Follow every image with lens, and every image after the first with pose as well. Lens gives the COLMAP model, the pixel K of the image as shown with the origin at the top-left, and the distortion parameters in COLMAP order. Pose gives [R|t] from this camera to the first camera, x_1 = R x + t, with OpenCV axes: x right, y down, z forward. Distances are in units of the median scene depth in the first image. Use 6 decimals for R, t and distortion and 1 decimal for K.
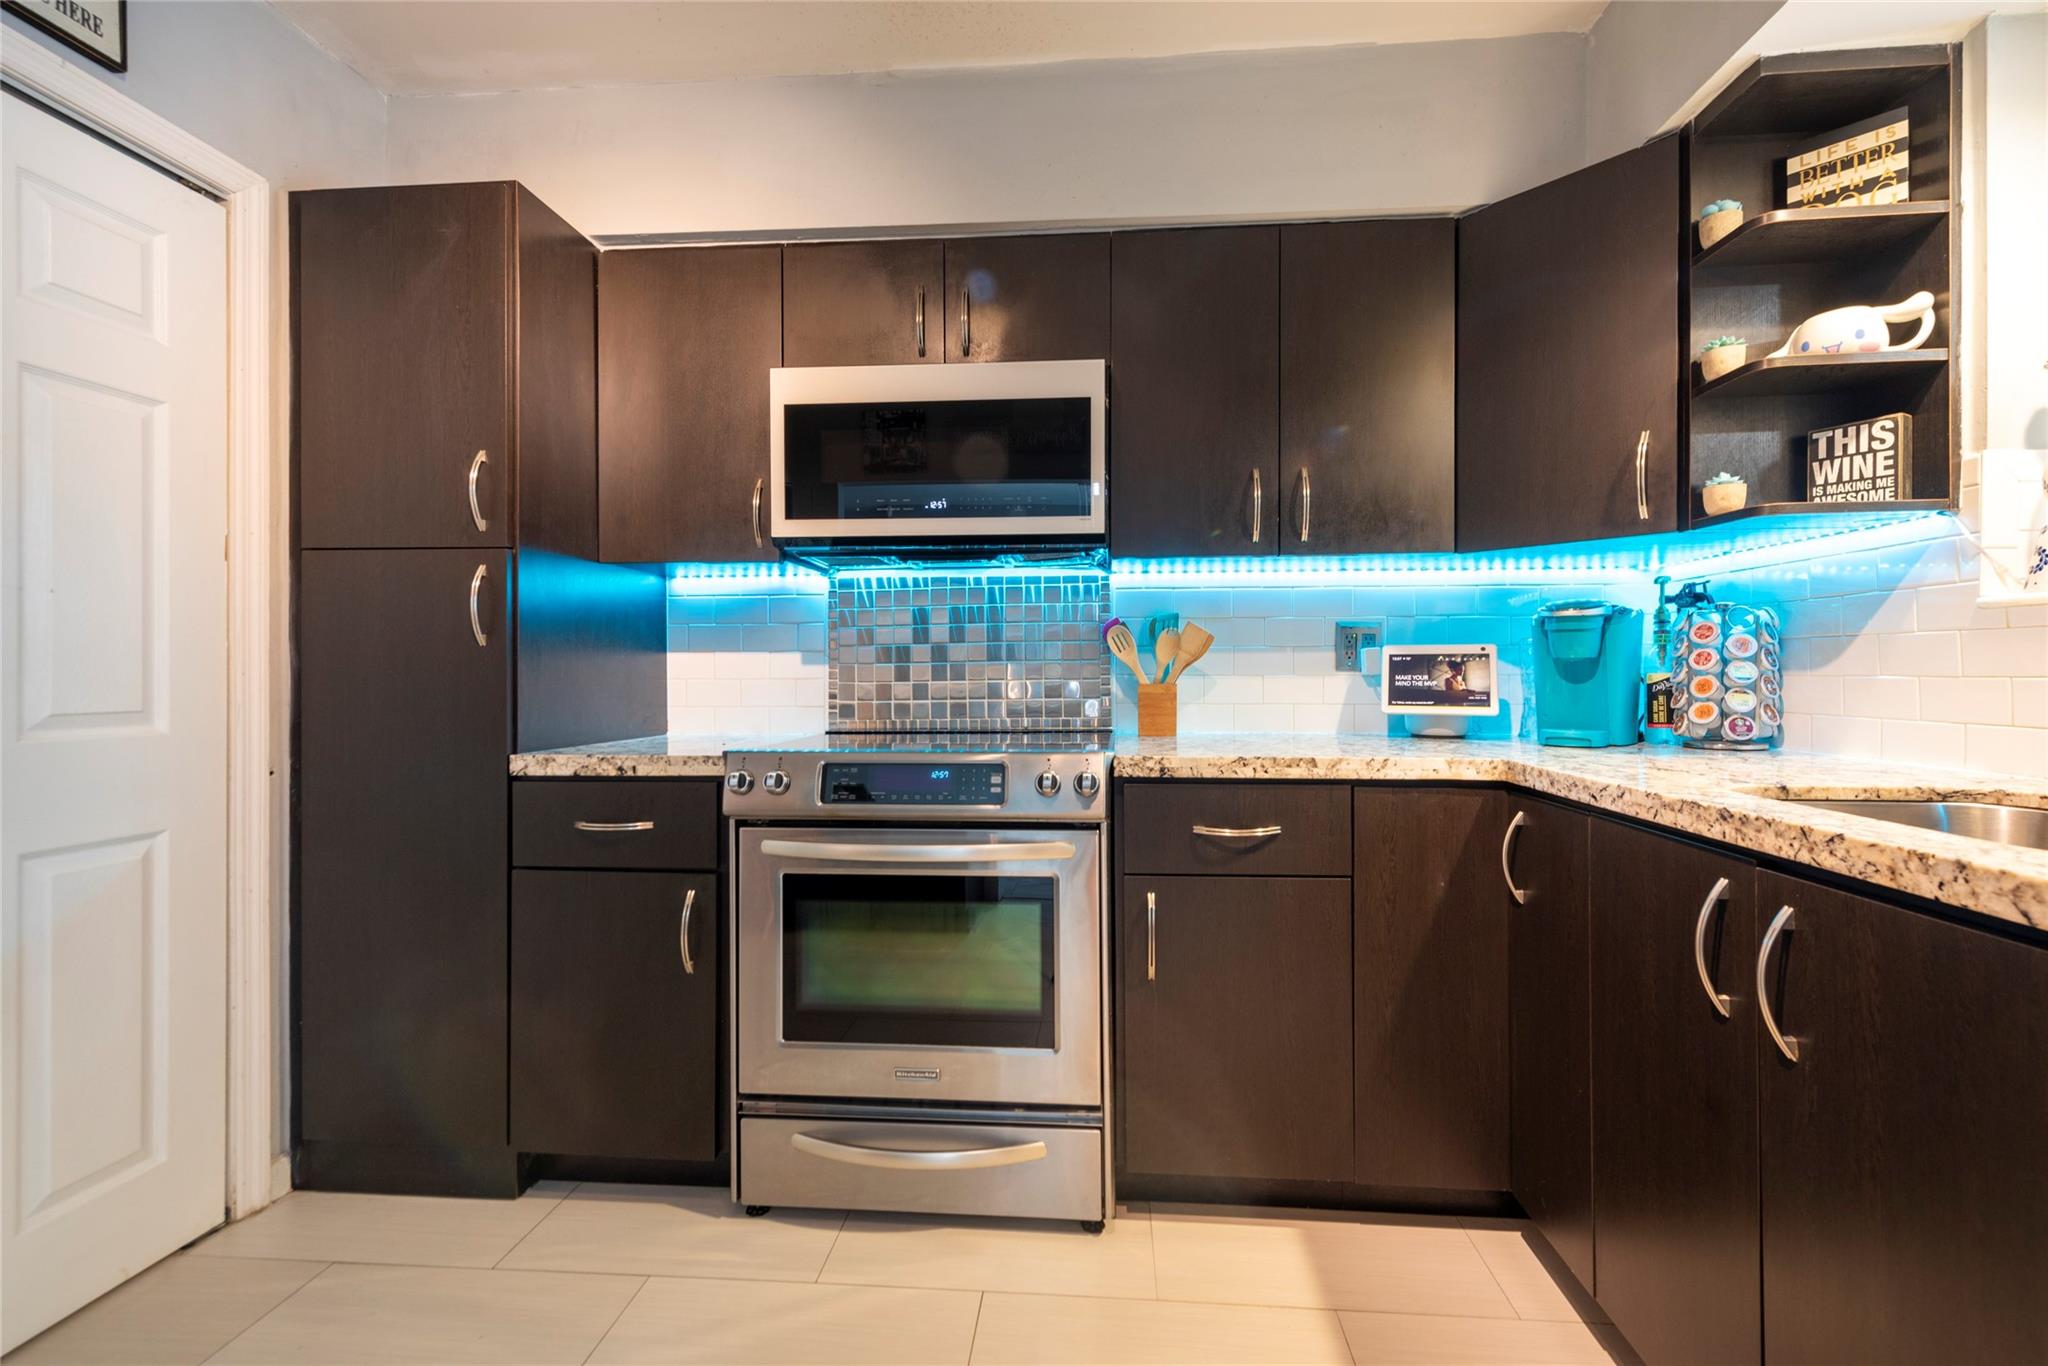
lens RADIAL K [[872.4, 0, 1031.7], [0, 872.4, 677.3], [0, 0, 1]] dist [0.023769, -0.010600]
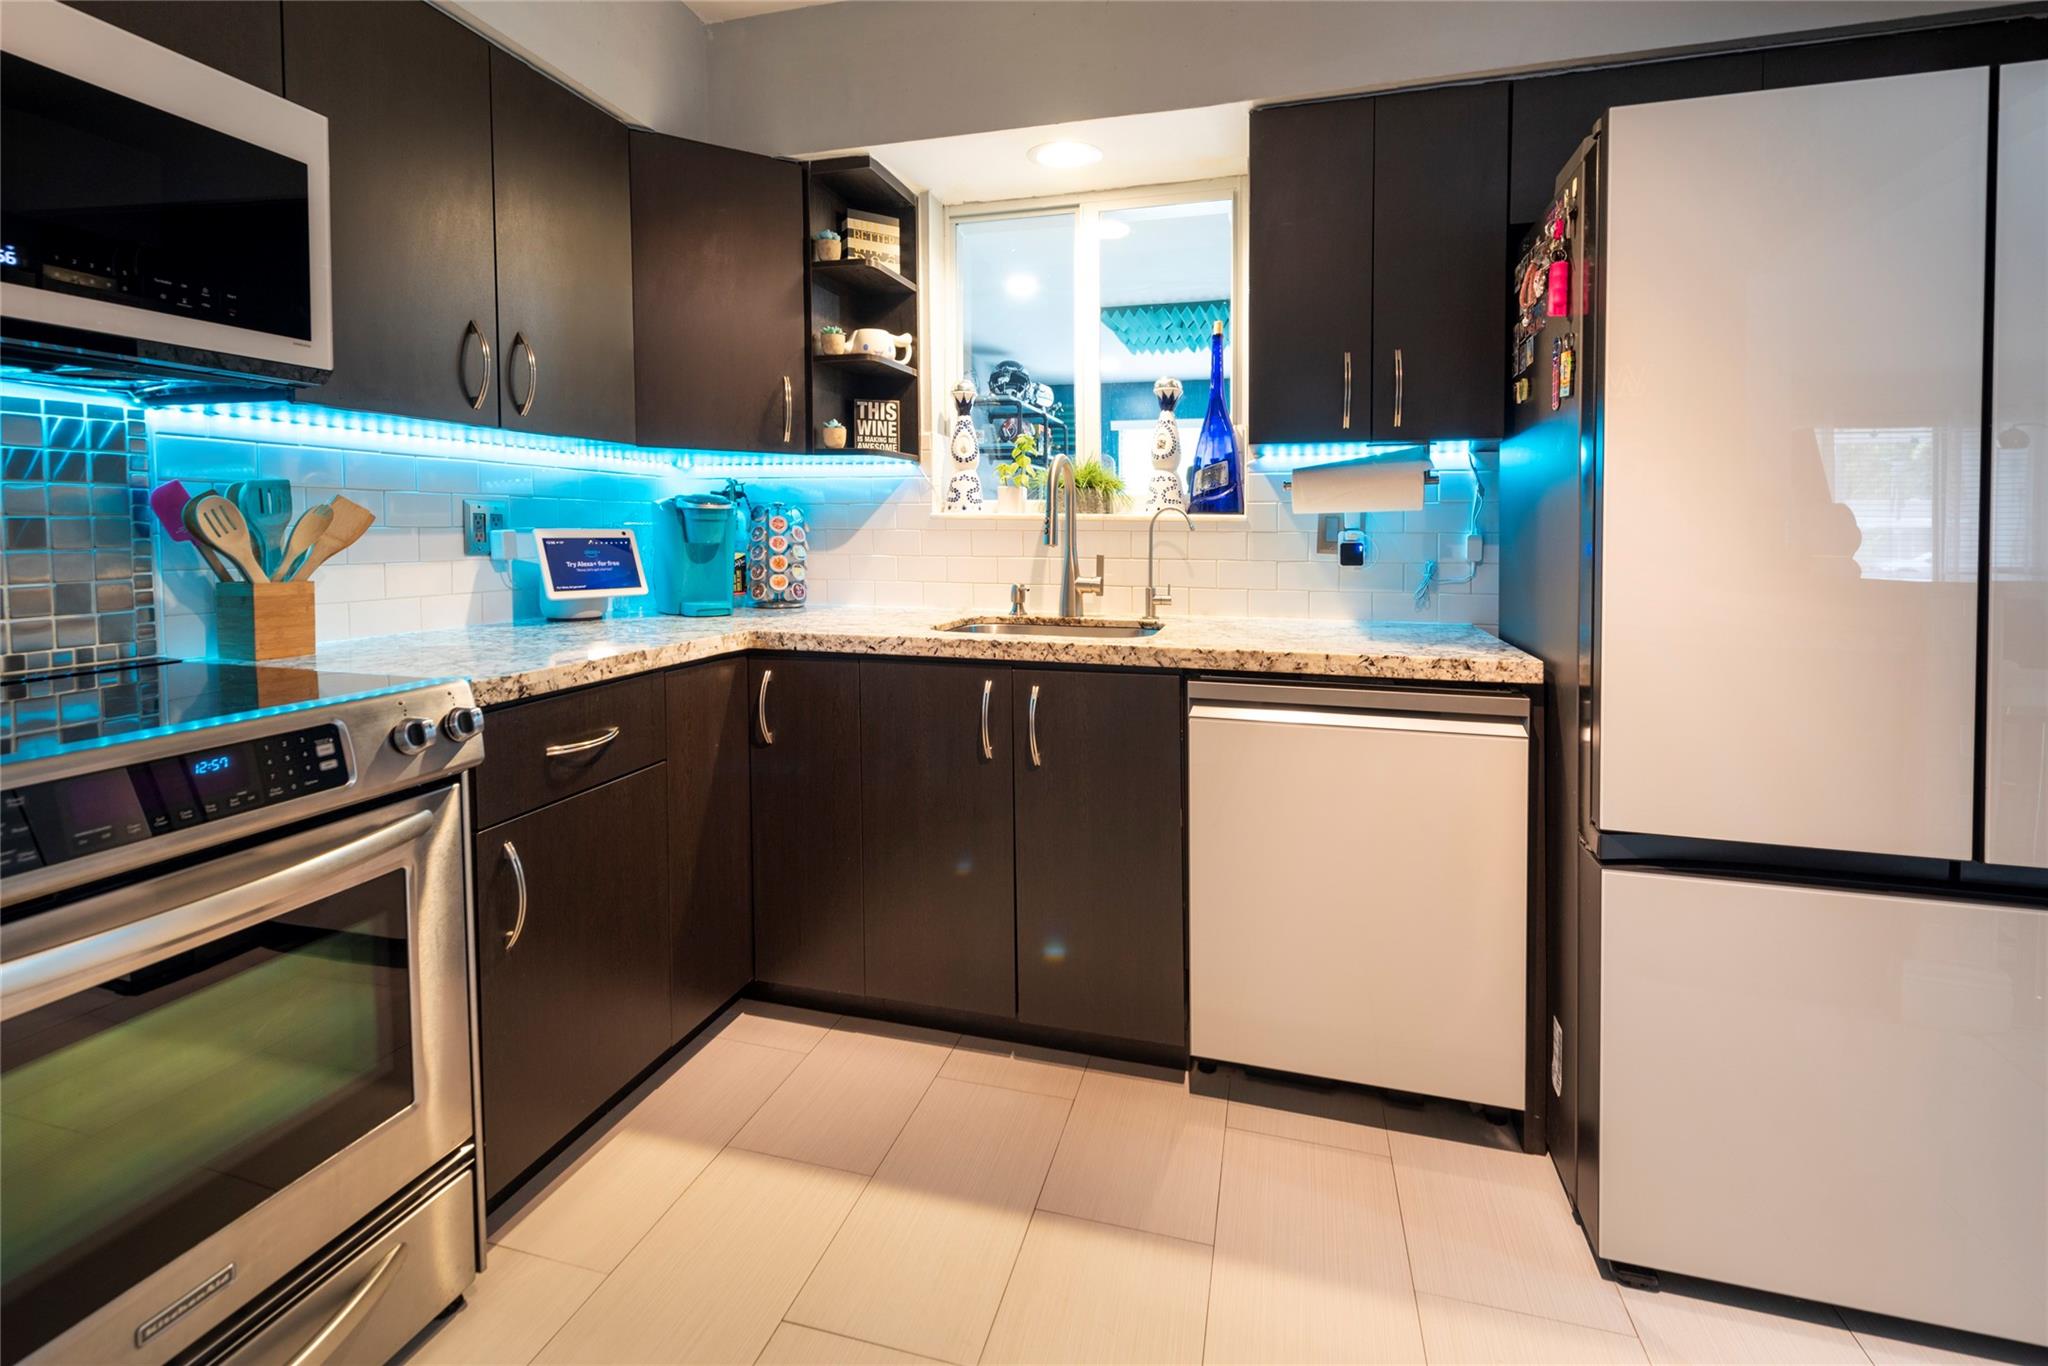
lens RADIAL K [[903.7, 0, 1028.8], [0, 903.7, 555.1], [0, 0, 1]] dist [0.000690, -0.000186]
pose [[0.190489, -0.026230, 0.981339, -0.598522], [0.002475, 0.999653, 0.026239, -0.041965], [-0.981686, -0.002569, 0.190488, 0.372431]]
